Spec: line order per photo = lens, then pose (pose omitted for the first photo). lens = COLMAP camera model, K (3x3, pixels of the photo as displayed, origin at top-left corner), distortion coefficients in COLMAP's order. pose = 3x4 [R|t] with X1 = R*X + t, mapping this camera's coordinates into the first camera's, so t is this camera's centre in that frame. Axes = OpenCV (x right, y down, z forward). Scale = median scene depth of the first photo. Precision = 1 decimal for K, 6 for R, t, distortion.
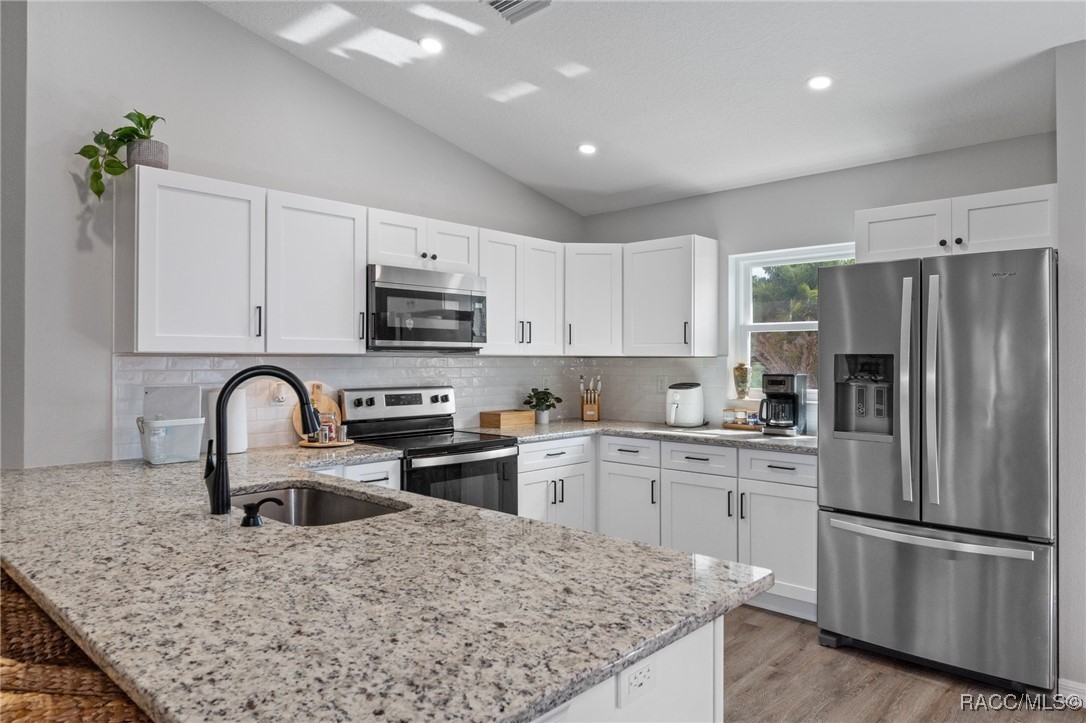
lens RADIAL K [[714.1, 0, 540.3], [0, 714.1, 339.1], [0, 0, 1]] dist [0.002125, 0.001055]
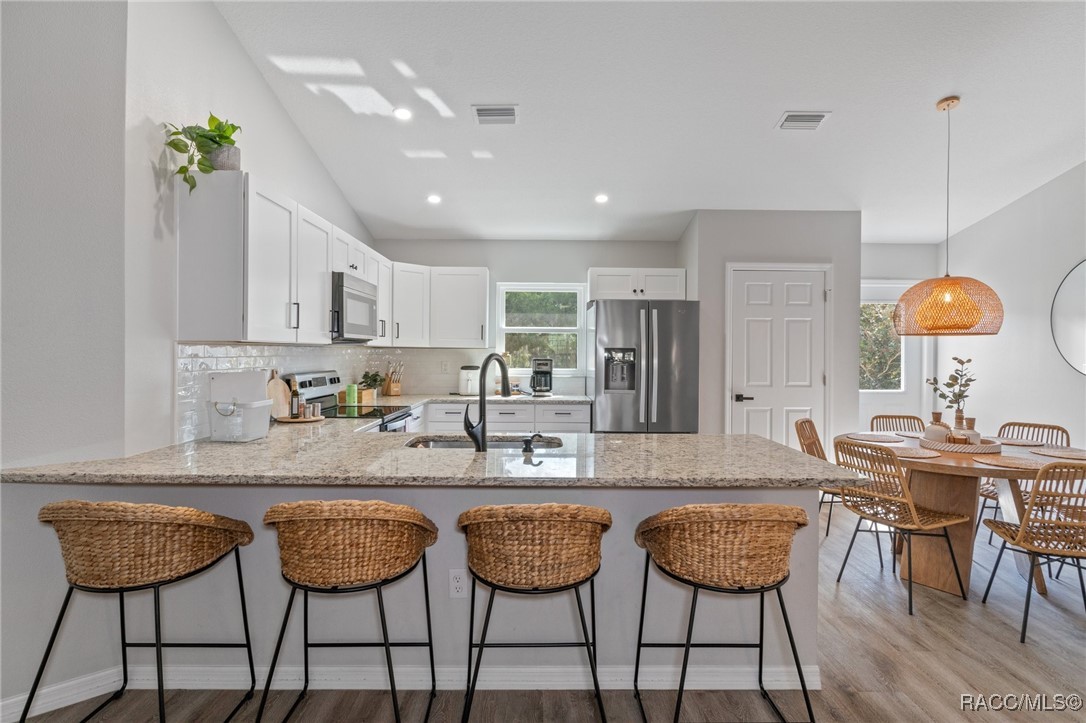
lens RADIAL K [[594.2, 0, 541.7], [0, 594.2, 361.0], [0, 0, 1]] dist [-0.003729, 0.000336]
pose [[0.715642, -0.006620, 0.698436, -0.699511], [-0.027649, 0.998903, 0.037798, 0.000587], [-0.697920, -0.046361, 0.714674, 0.015250]]
